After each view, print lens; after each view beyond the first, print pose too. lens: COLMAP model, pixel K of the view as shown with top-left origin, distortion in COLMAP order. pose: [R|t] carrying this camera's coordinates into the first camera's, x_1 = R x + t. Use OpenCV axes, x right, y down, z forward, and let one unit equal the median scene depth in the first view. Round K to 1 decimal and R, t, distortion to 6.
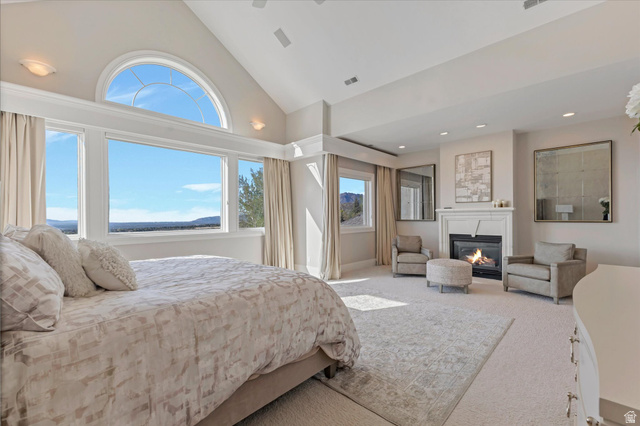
lens RADIAL K [[284.3, 0, 321.4], [0, 284.3, 217.2], [0, 0, 1]] dist [0.002806, -0.000039]
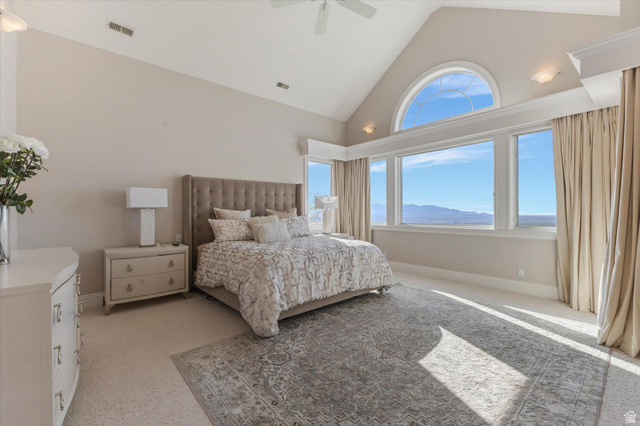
lens RADIAL K [[278.2, 0, 320.3], [0, 278.2, 215.1], [0, 0, 1]] dist [0.002411, 0.000436]
pose [[-0.093819, 0.014777, -0.995480, 0.519097], [0.012624, 0.999827, 0.013652, -0.007099], [0.995509, -0.011286, -0.093989, 0.559155]]
